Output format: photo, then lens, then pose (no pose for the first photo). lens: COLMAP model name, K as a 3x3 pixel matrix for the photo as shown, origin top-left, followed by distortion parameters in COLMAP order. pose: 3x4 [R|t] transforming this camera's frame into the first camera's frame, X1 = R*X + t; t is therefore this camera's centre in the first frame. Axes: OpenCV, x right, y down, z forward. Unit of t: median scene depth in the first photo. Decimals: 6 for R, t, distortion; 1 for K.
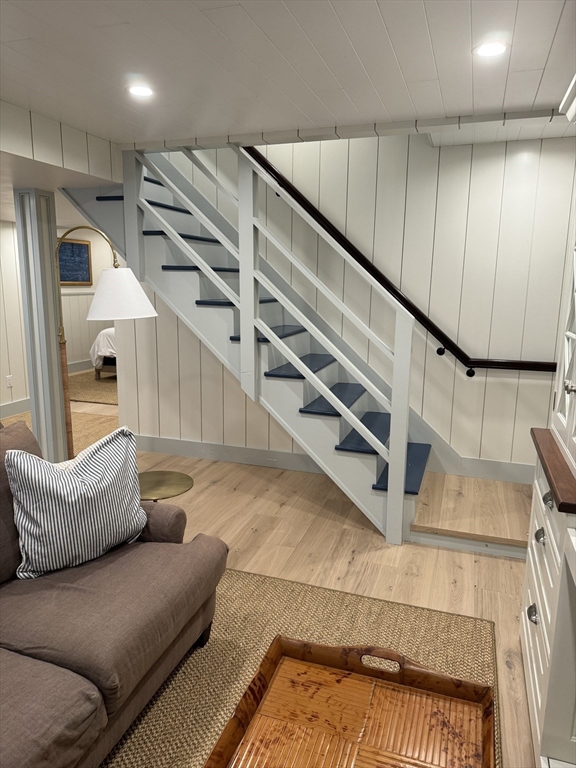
lens RADIAL K [[542.2, 0, 288.0], [0, 542.2, 384.0], [0, 0, 1]] dist [0.003206, -0.000185]
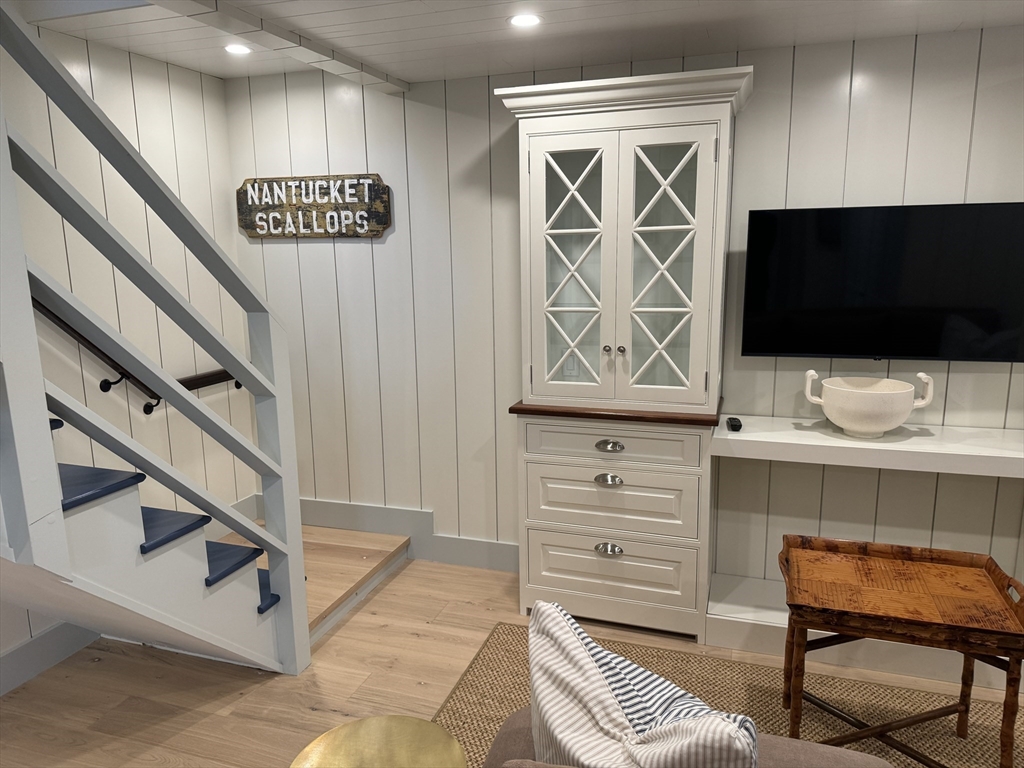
lens RADIAL K [[725.6, 0, 512.0], [0, 725.6, 384.0], [0, 0, 1]] dist [0.122952, -0.142050]
pose [[0.002606, -0.200411, 0.979708, -0.544480], [0.211480, 0.957663, 0.195339, -0.136706], [-0.977379, 0.206680, 0.044878, 0.586898]]
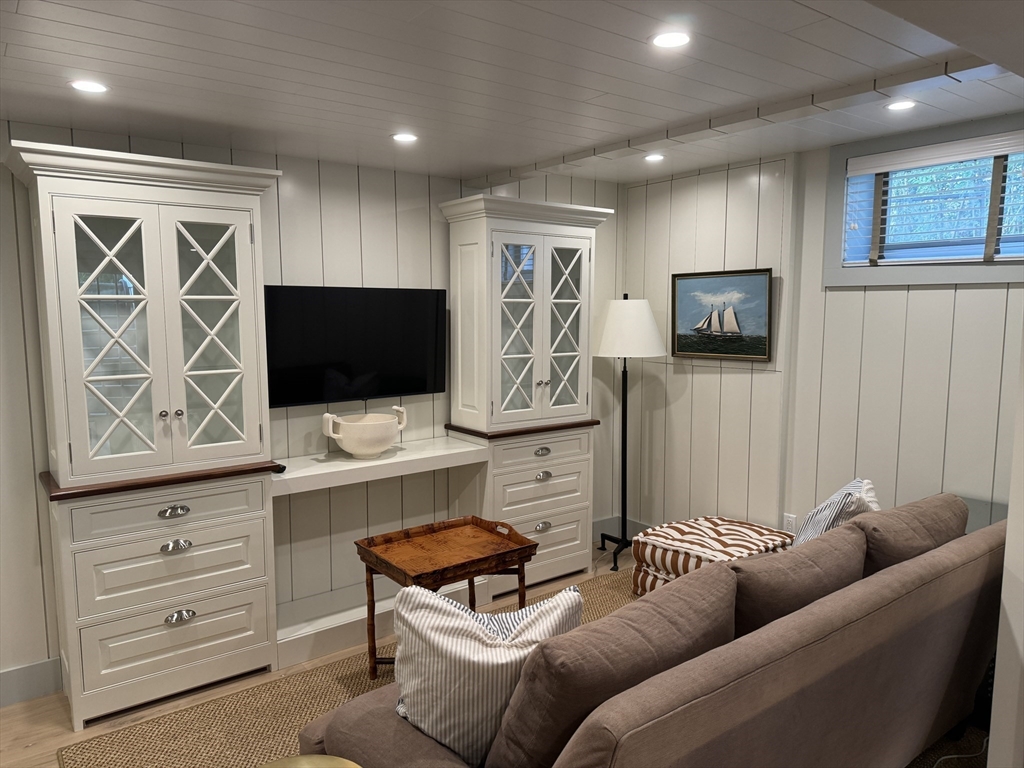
lens RADIAL K [[722.9, 0, 512.0], [0, 722.9, 384.0], [0, 0, 1]] dist [0.003206, -0.000185]
pose [[-0.832607, -0.067570, 0.549727, -0.503760], [0.100487, 0.957630, 0.269903, -0.204268], [-0.544672, 0.279963, -0.790539, 0.930624]]
